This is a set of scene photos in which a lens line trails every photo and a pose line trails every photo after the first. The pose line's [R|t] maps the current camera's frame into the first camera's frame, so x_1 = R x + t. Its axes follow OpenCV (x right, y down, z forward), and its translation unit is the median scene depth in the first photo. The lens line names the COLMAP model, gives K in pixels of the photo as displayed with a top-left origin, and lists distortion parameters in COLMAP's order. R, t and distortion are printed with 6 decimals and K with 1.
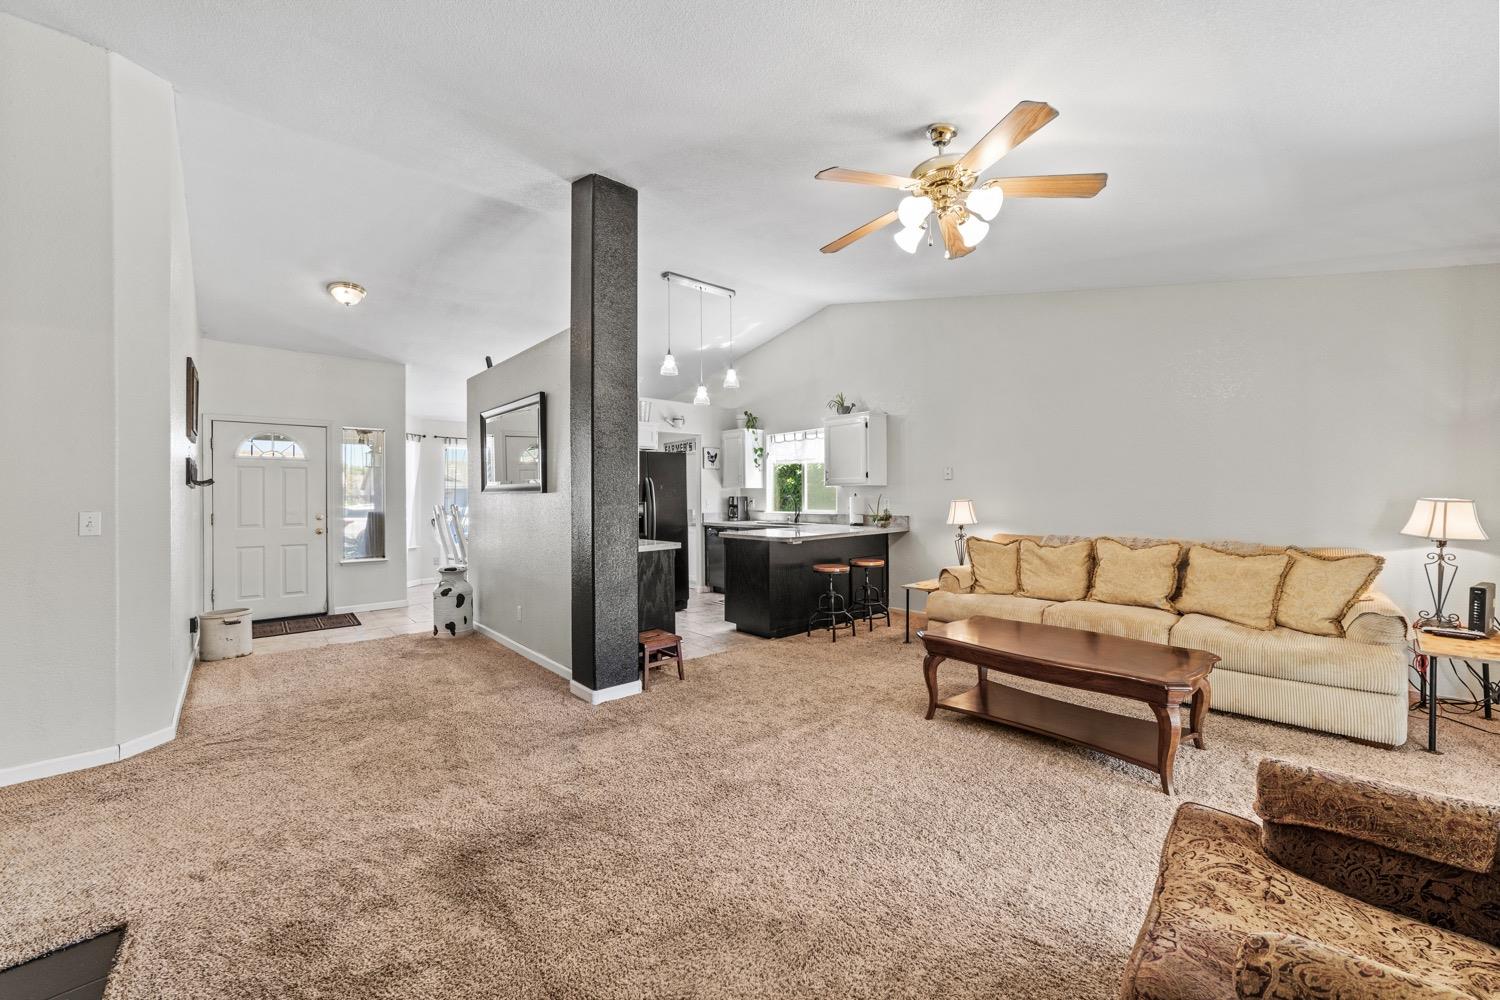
lens RADIAL K [[577.0, 0, 743.0], [0, 577.0, 496.1], [0, 0, 1]] dist [-0.023300, 0.007484]
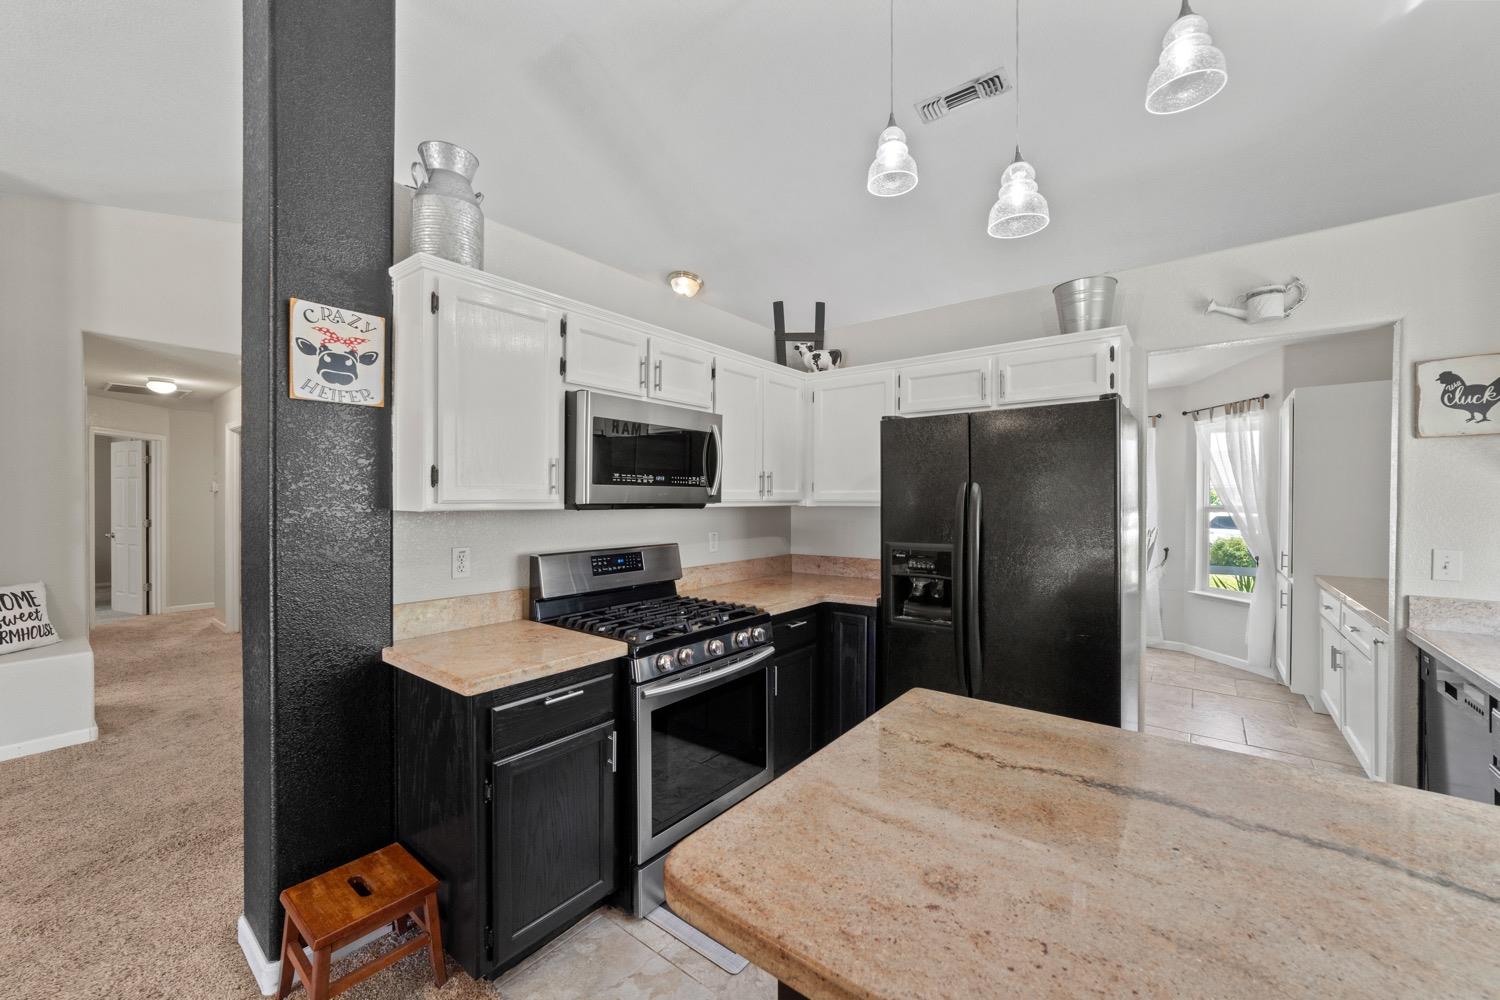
lens RADIAL K [[577.0, 0, 749.1], [0, 577.0, 503.7], [0, 0, 1]] dist [-0.023300, 0.007484]
pose [[0.173587, 0.018383, -0.984647, 0.156382], [-0.005745, 0.999828, 0.017654, -0.019942], [0.984802, 0.002592, 0.173662, 0.674350]]
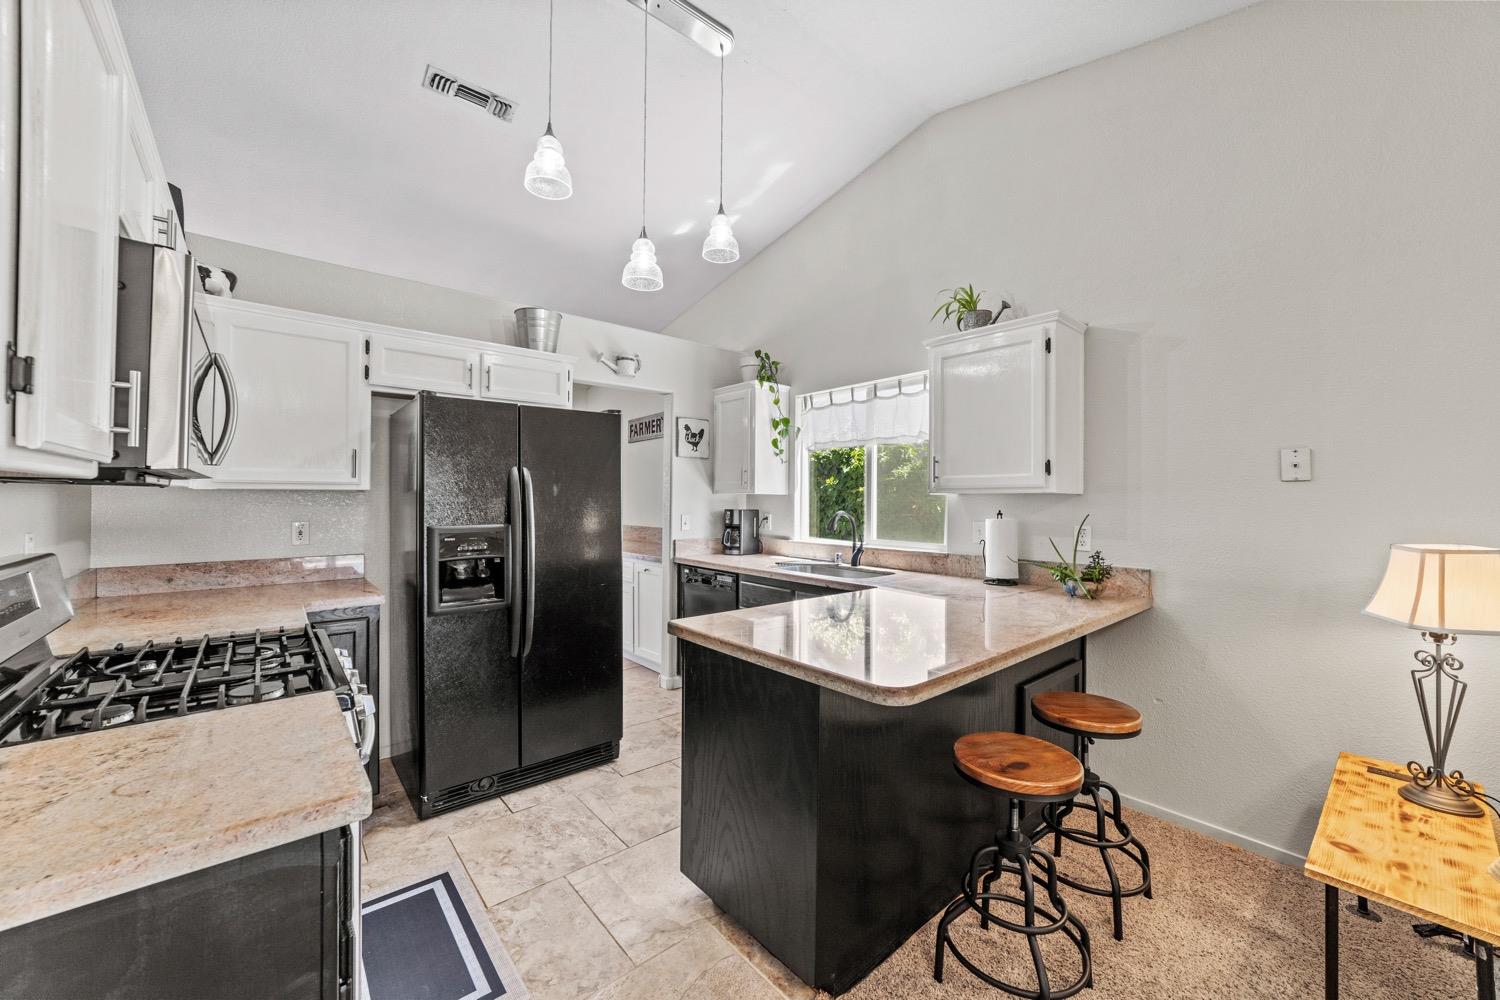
lens RADIAL K [[577.0, 0, 744.5], [0, 577.0, 497.3], [0, 0, 1]] dist [-0.023300, 0.007484]
pose [[0.999505, 0.015532, -0.027353, 0.009787], [-0.015689, 0.999862, -0.005536, -0.008379], [0.027264, 0.005963, 0.999610, 0.497607]]
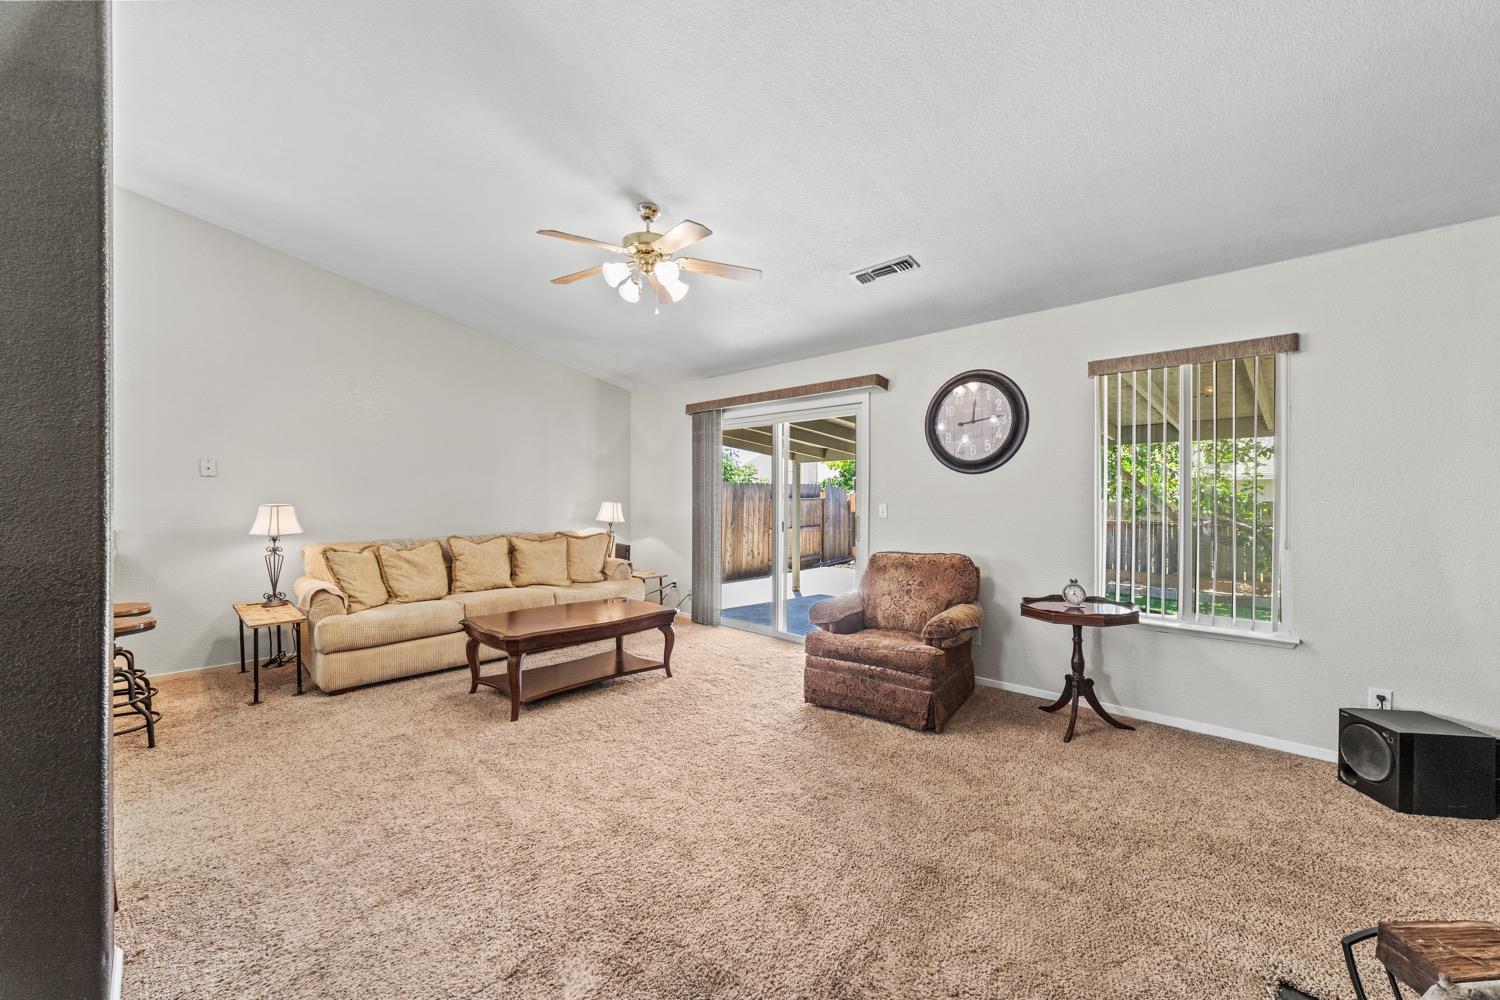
lens RADIAL K [[577.0, 0, 749.2], [0, 577.0, 498.0], [0, 0, 1]] dist [-0.023300, 0.007484]
pose [[-0.078064, 0.005861, 0.996931, -0.322630], [0.000425, 0.999983, -0.005846, 0.002260], [-0.996948, -0.000033, -0.078065, 0.302715]]
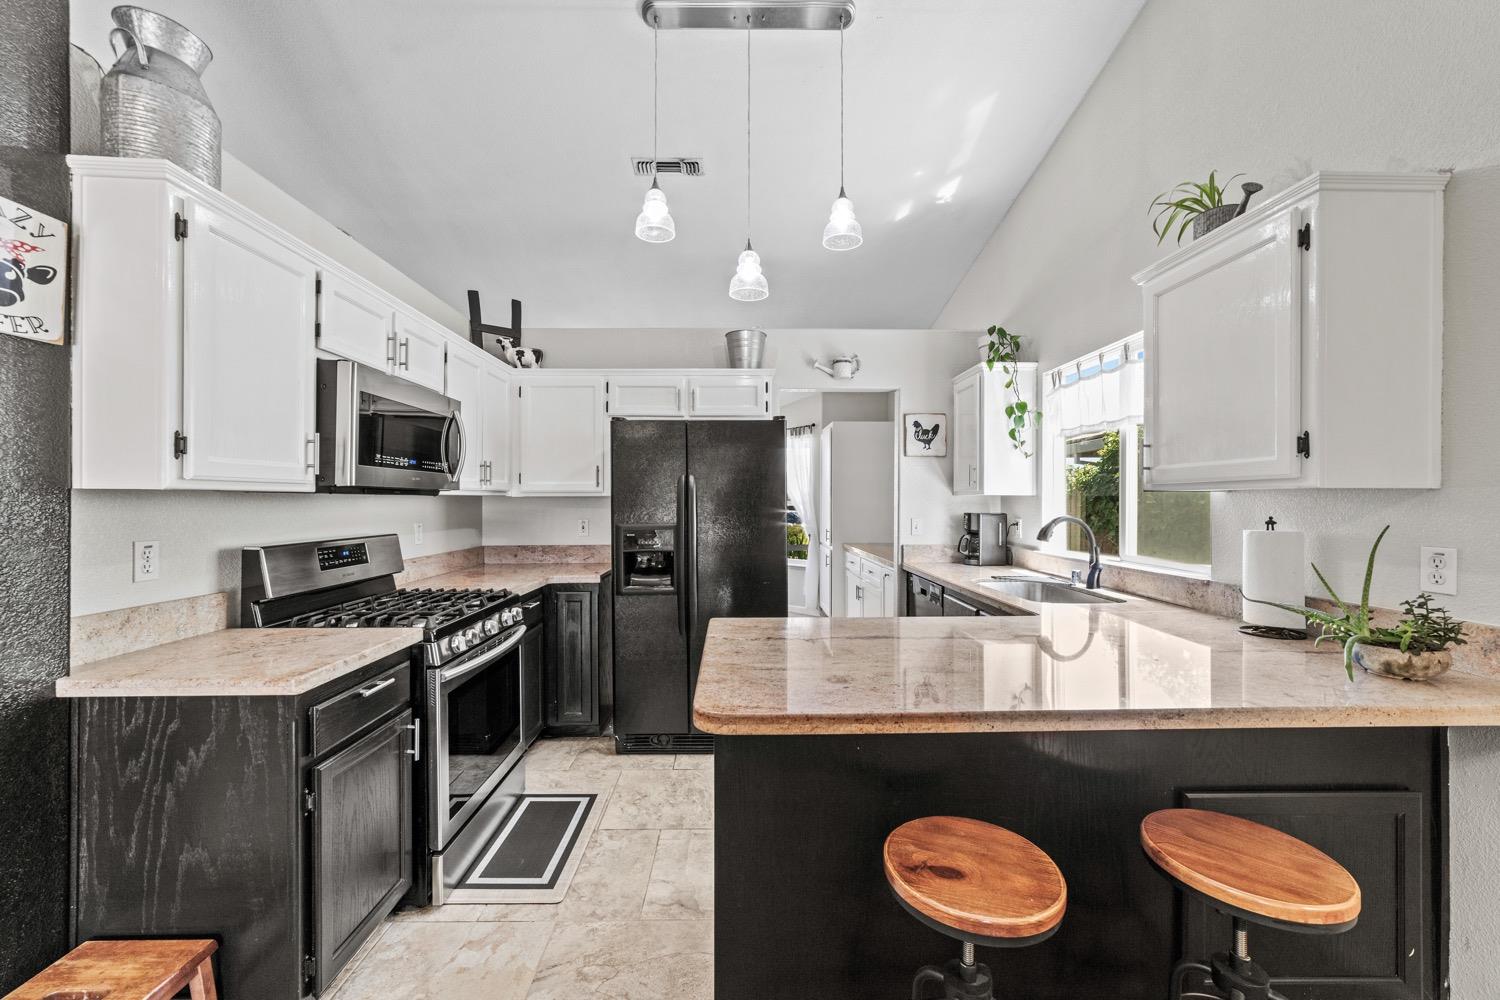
lens RADIAL K [[577.0, 0, 743.7], [0, 577.0, 504.8], [0, 0, 1]] dist [-0.023300, 0.007484]
pose [[0.755641, 0.013669, -0.654843, 0.163974], [-0.009399, 0.999906, 0.010026, -0.009861], [0.654919, -0.001421, 0.755698, 0.563827]]
